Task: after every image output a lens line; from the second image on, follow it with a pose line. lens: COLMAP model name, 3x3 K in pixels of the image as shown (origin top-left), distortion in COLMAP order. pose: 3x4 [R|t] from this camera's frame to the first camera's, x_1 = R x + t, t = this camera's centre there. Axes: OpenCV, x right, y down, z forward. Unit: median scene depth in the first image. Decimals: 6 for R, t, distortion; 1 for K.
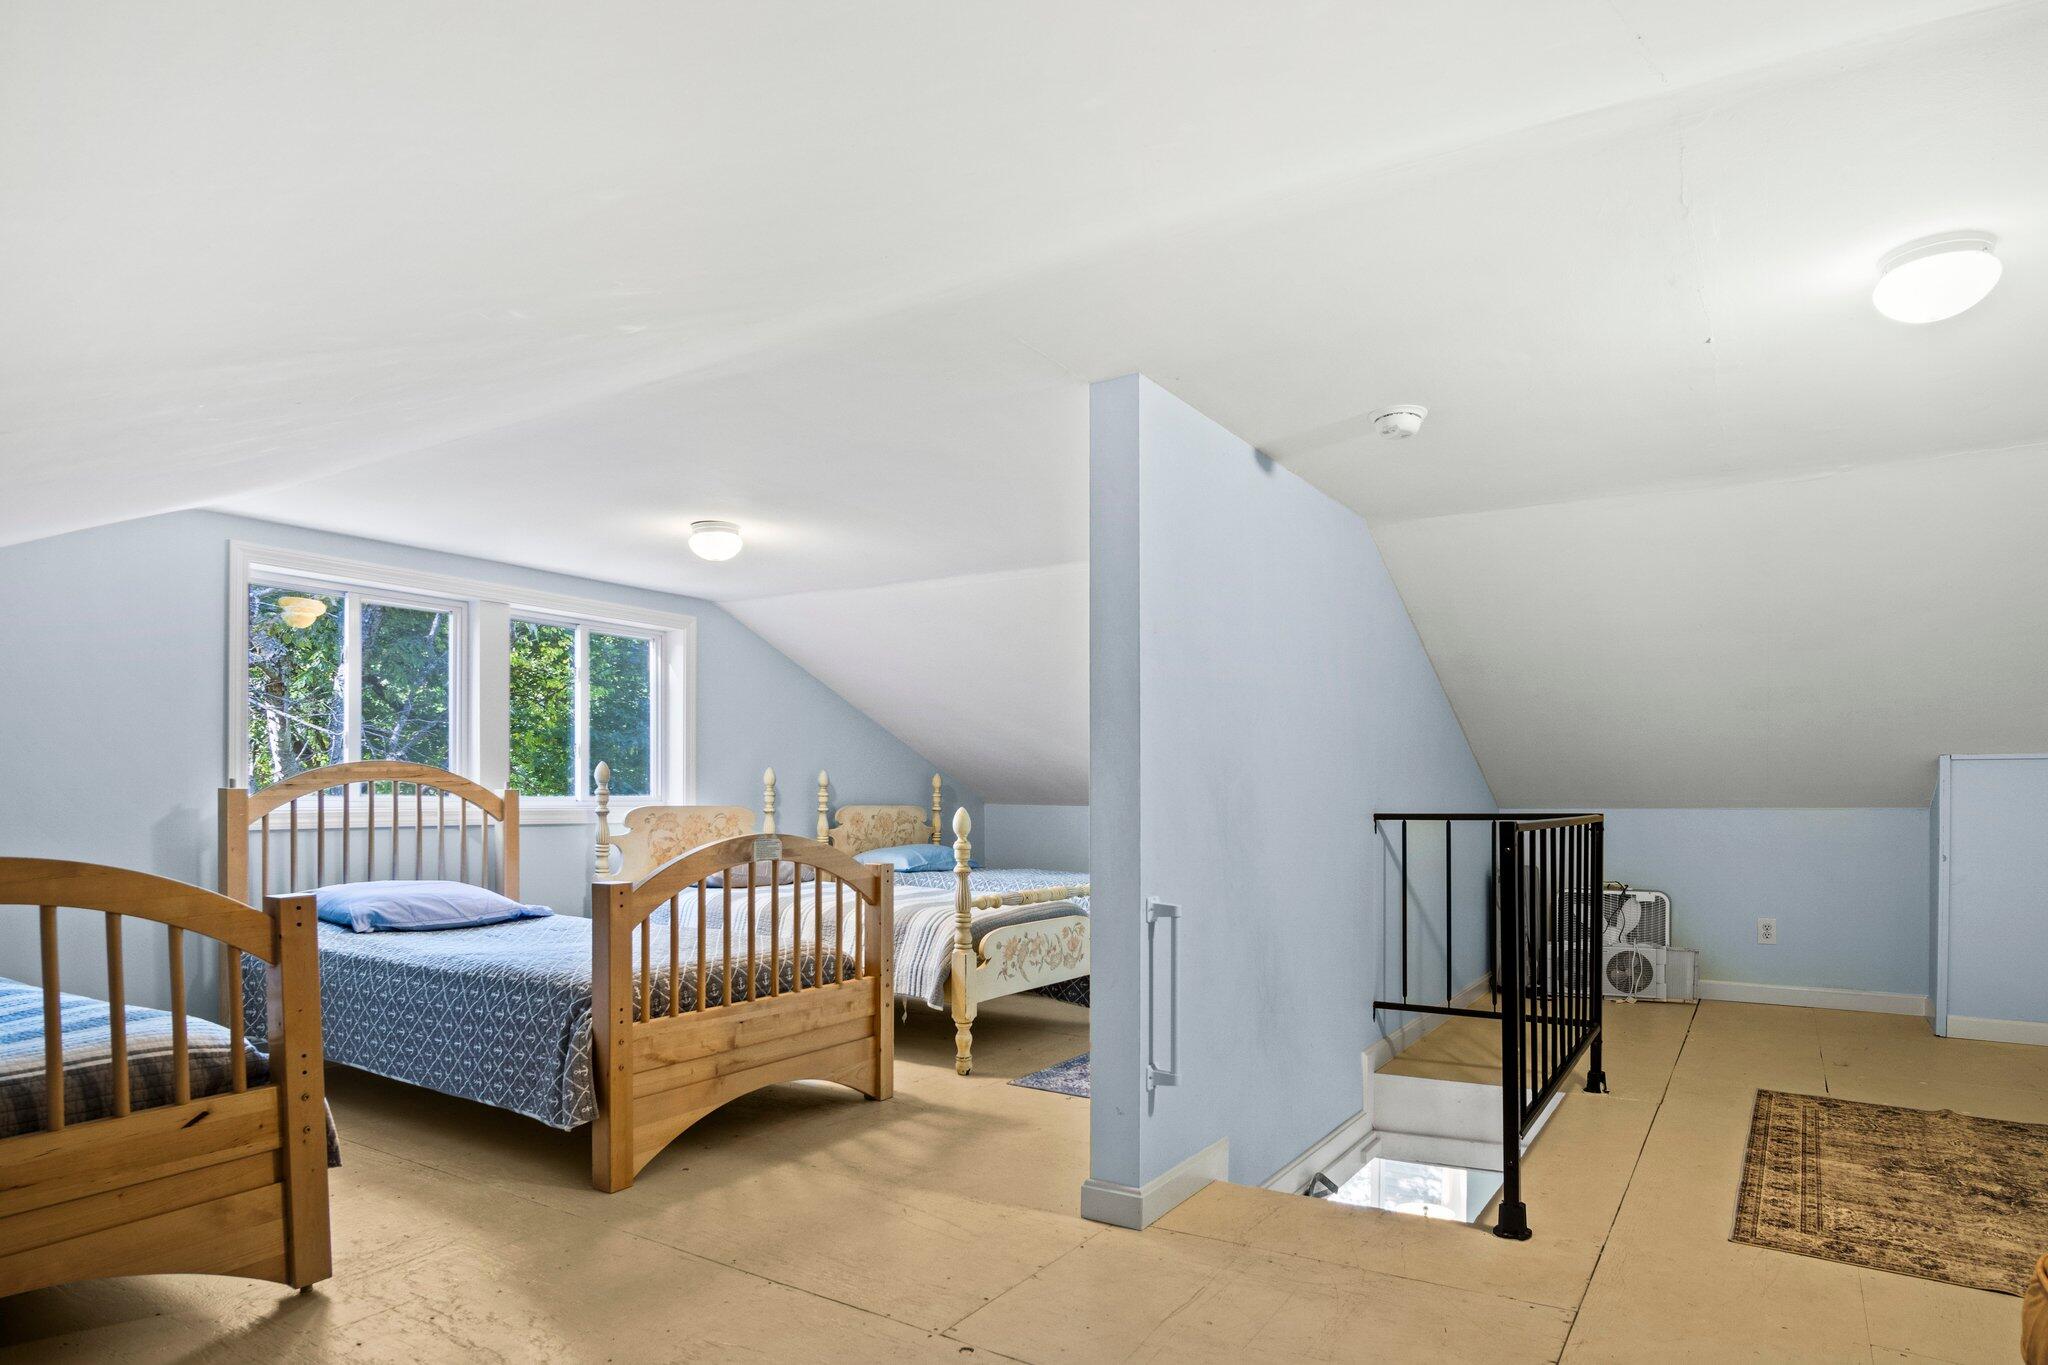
lens RADIAL K [[1136.4, 0, 1026.1], [0, 1136.4, 775.6], [0, 0, 1]] dist [-0.035614, 0.013349]
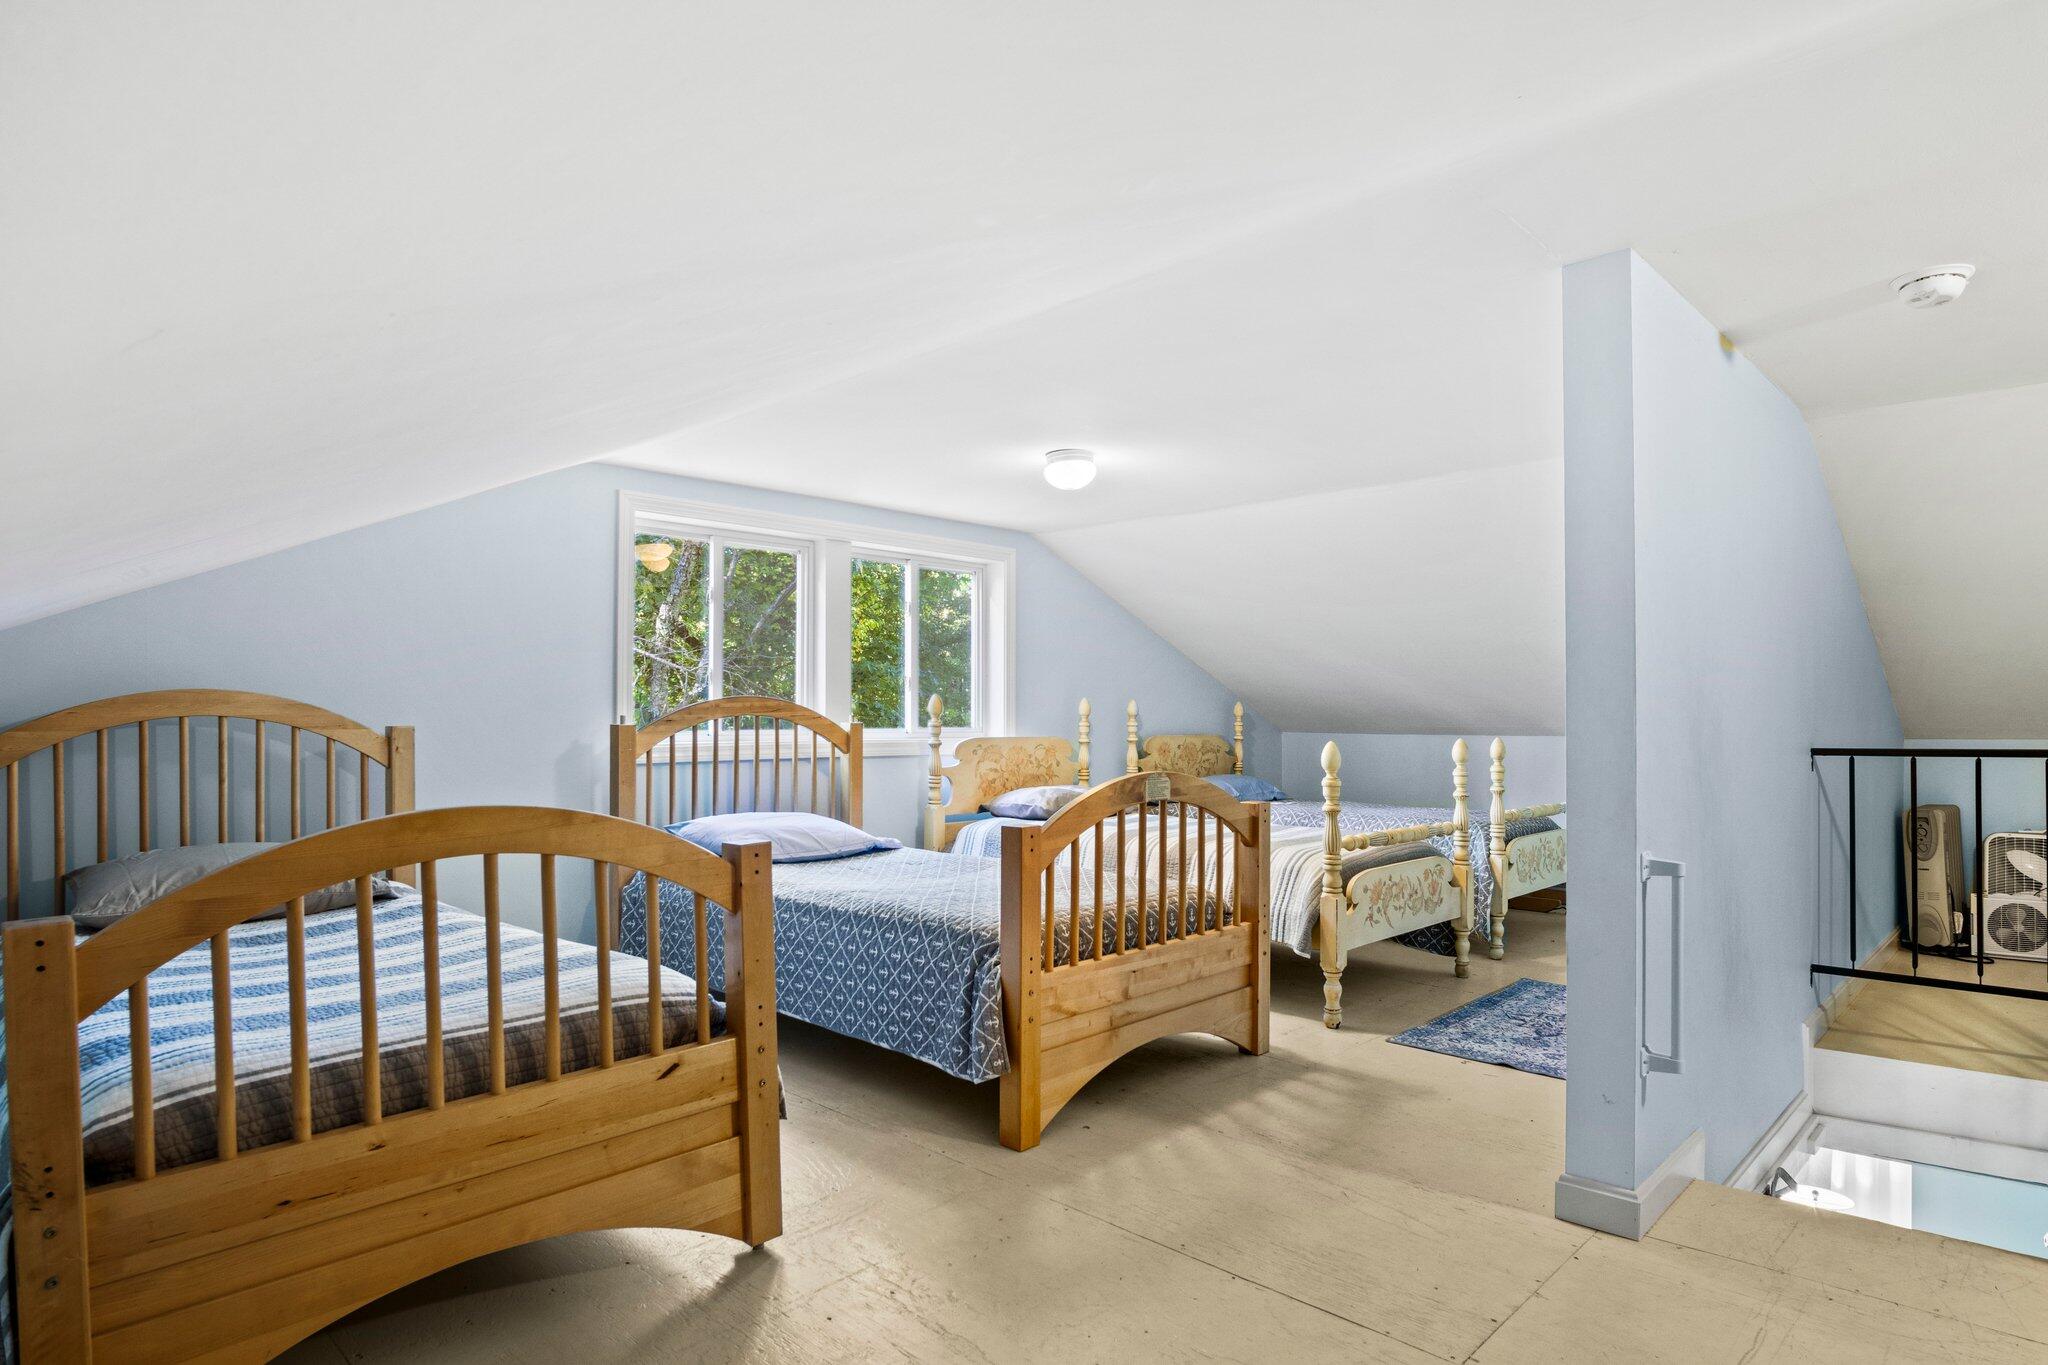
lens RADIAL K [[1109.4, 0, 1024.0], [0, 1109.4, 682.5], [0, 0, 1]] dist [-0.020582, 0.001871]
pose [[0.979334, -0.010061, -0.201999, -0.132278], [0.007011, 0.999850, -0.015811, -0.009112], [0.202128, 0.014068, 0.979258, 0.059446]]
